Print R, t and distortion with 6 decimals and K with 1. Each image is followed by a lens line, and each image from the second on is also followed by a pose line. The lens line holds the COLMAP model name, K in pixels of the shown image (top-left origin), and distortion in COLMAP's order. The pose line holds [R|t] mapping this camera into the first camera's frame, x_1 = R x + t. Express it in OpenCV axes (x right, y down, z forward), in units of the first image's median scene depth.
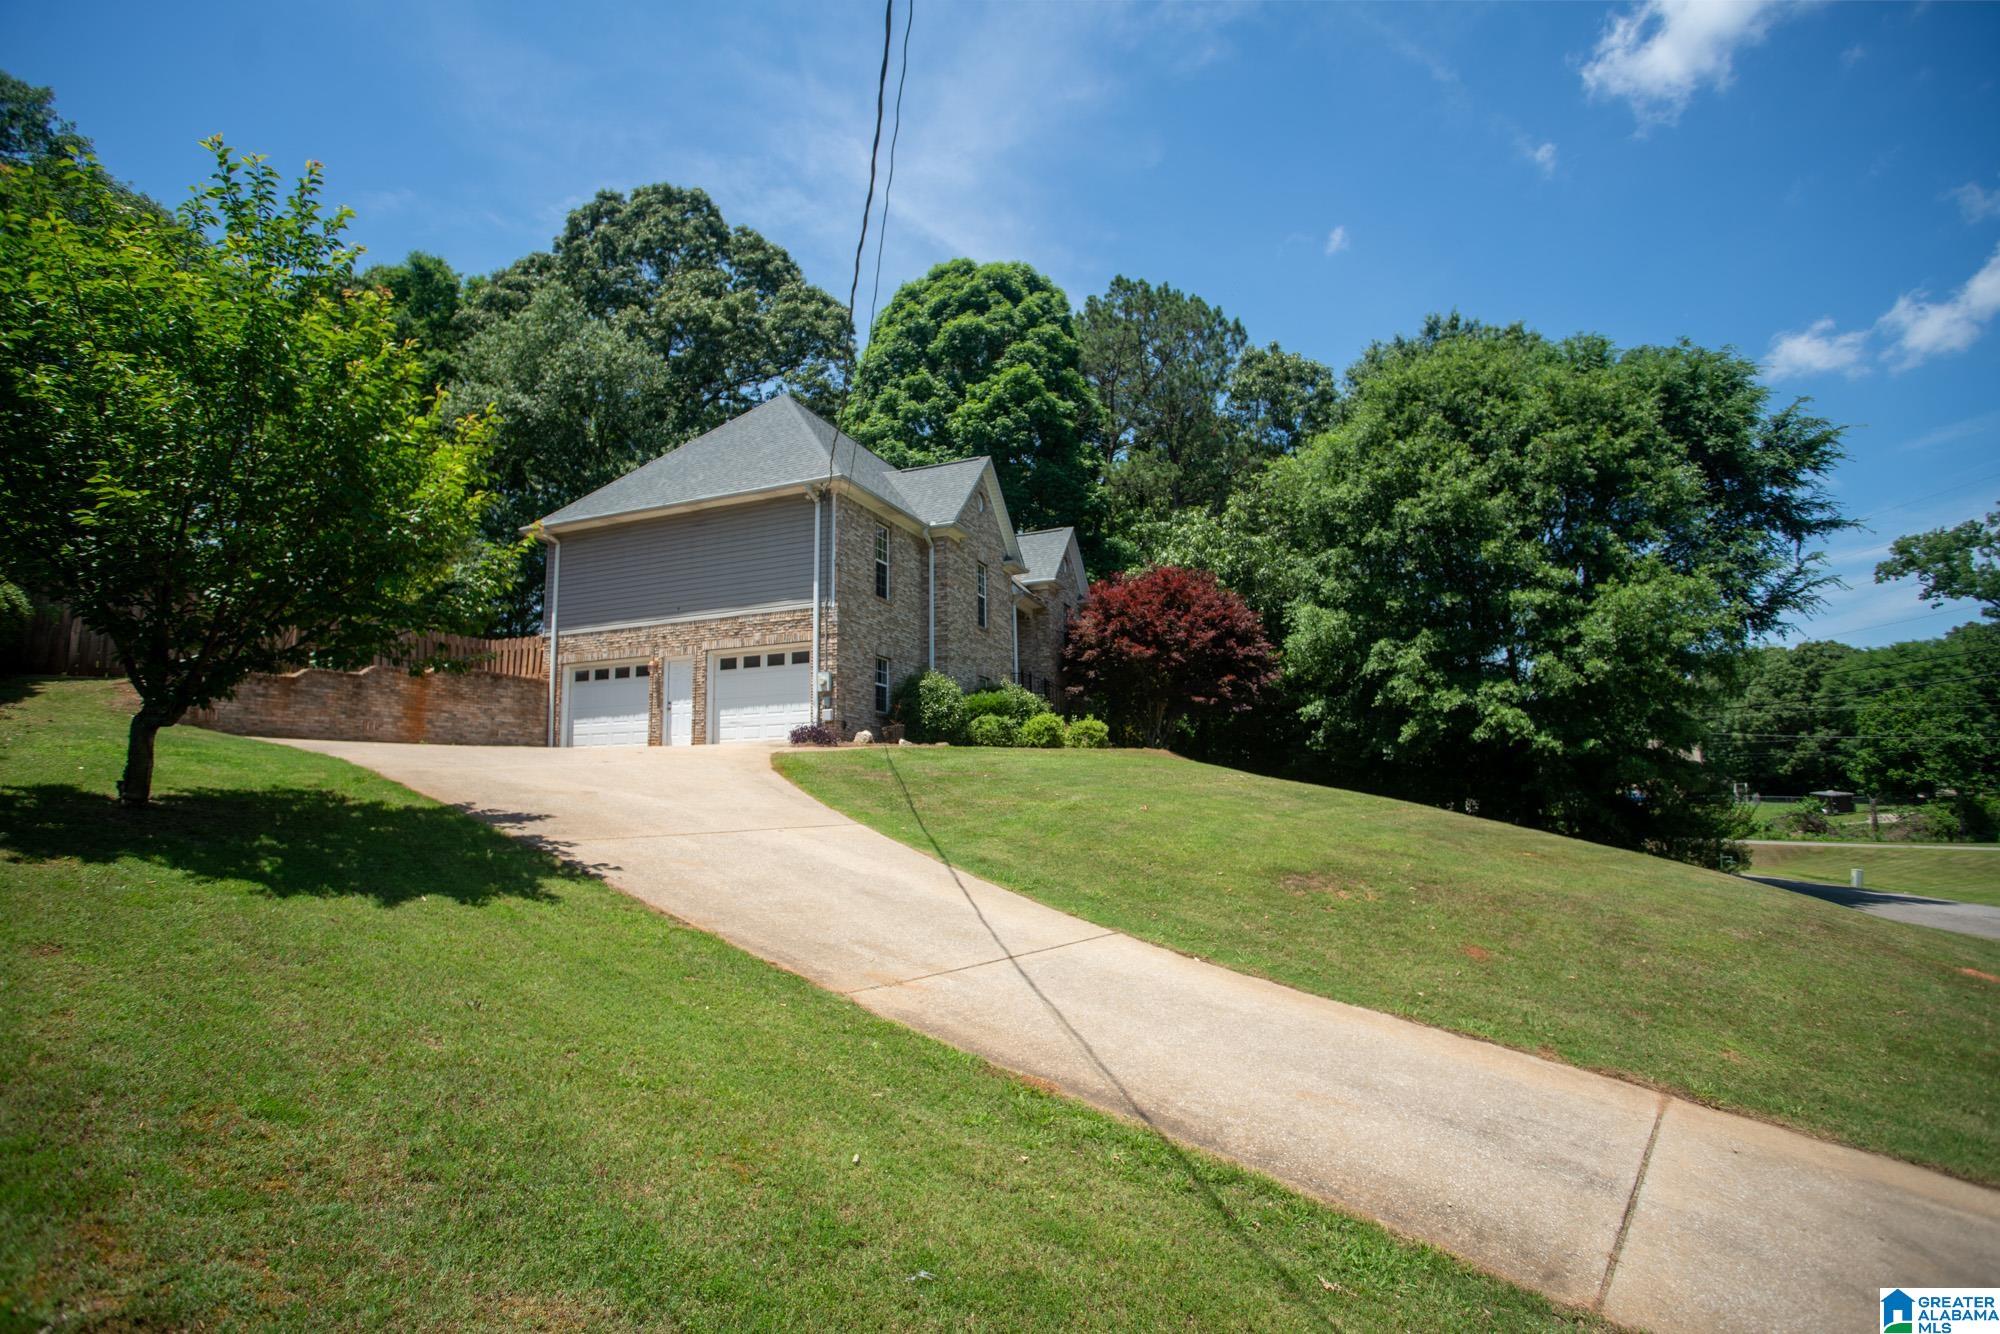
lens RADIAL K [[962.7, 0, 1000.0], [0, 962.7, 667.0], [0, 0, 1]] dist [-0.079103, 0.032792]
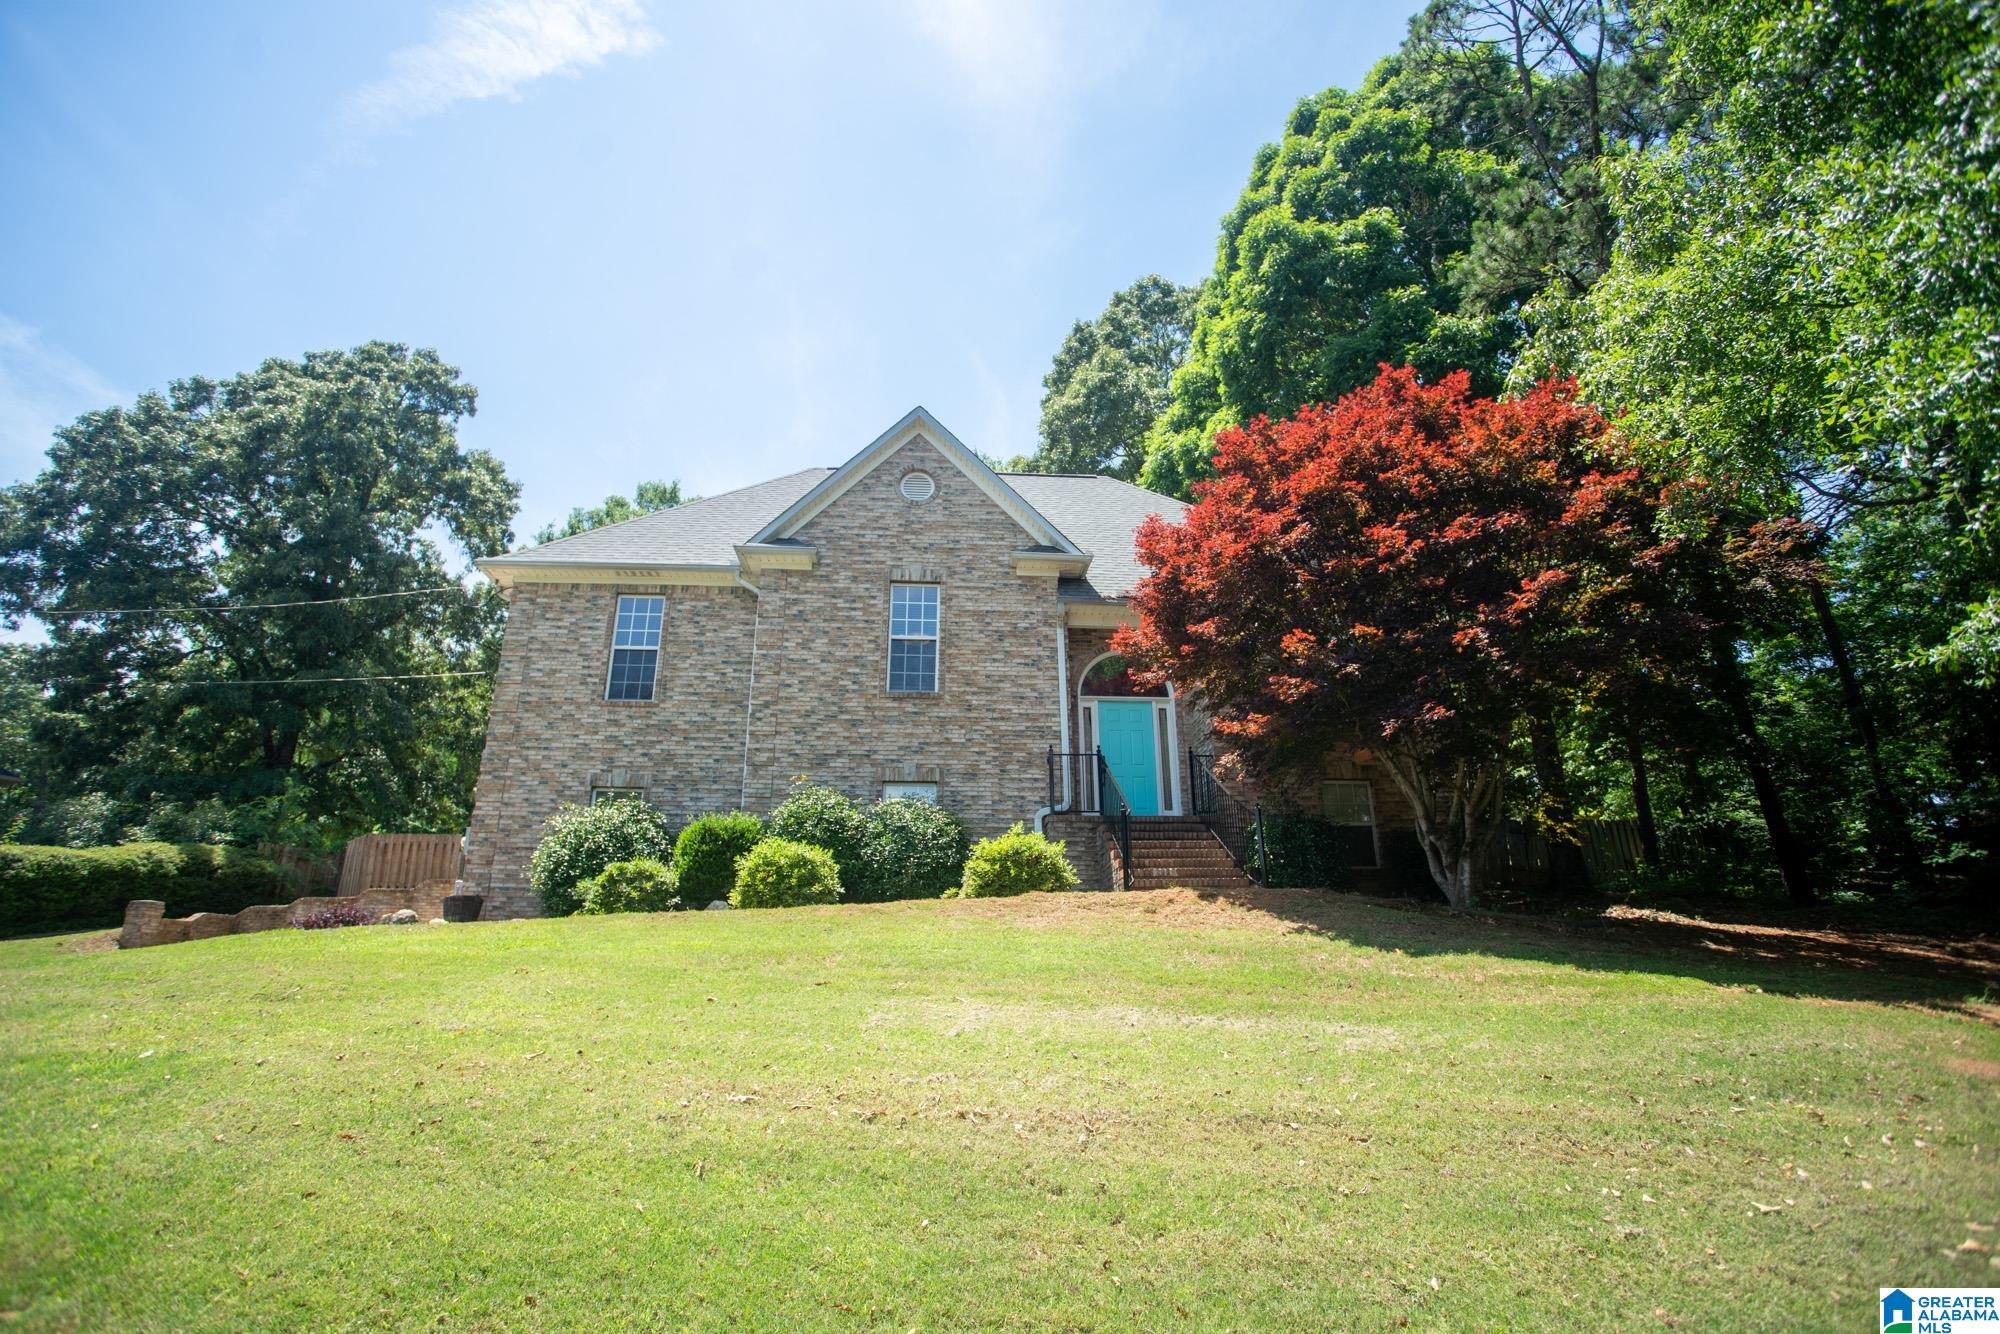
lens RADIAL K [[962.7, 0, 1000.0], [0, 962.7, 667.0], [0, 0, 1]] dist [-0.079103, 0.032792]
pose [[0.436494, -0.281195, -0.854636, 0.406444], [0.130744, 0.959646, -0.248970, 0.074963], [0.890157, -0.003064, 0.455644, 0.675688]]
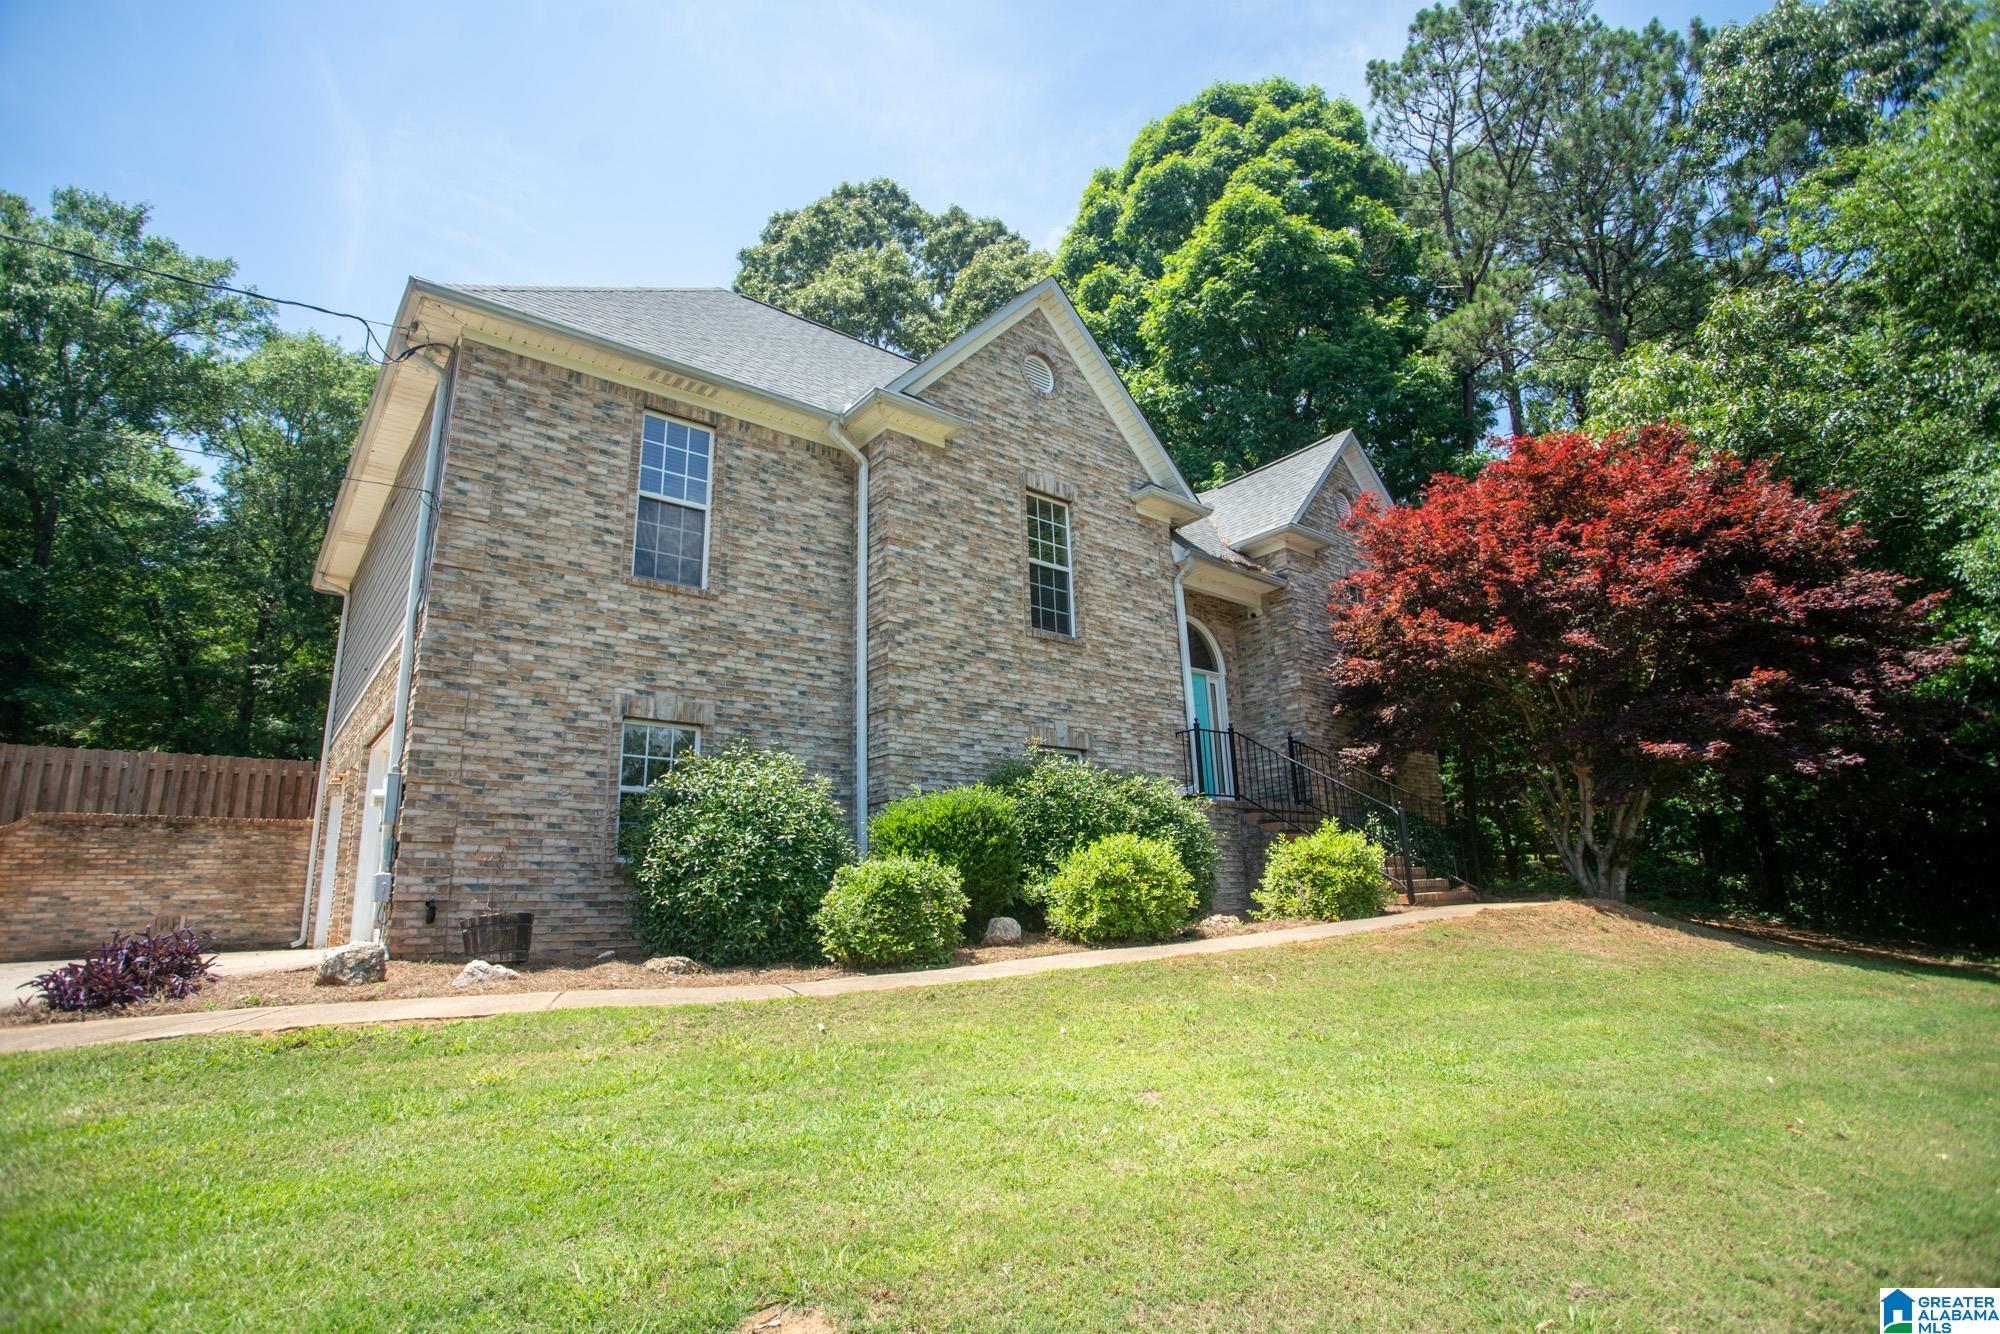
lens RADIAL K [[962.7, 0, 1000.0], [0, 962.7, 667.0], [0, 0, 1]] dist [-0.079103, 0.032792]
pose [[0.869929, -0.134818, -0.474392, 0.142806], [0.091256, 0.989303, -0.113807, 0.017988], [0.484660, 0.055713, 0.872926, 0.517943]]
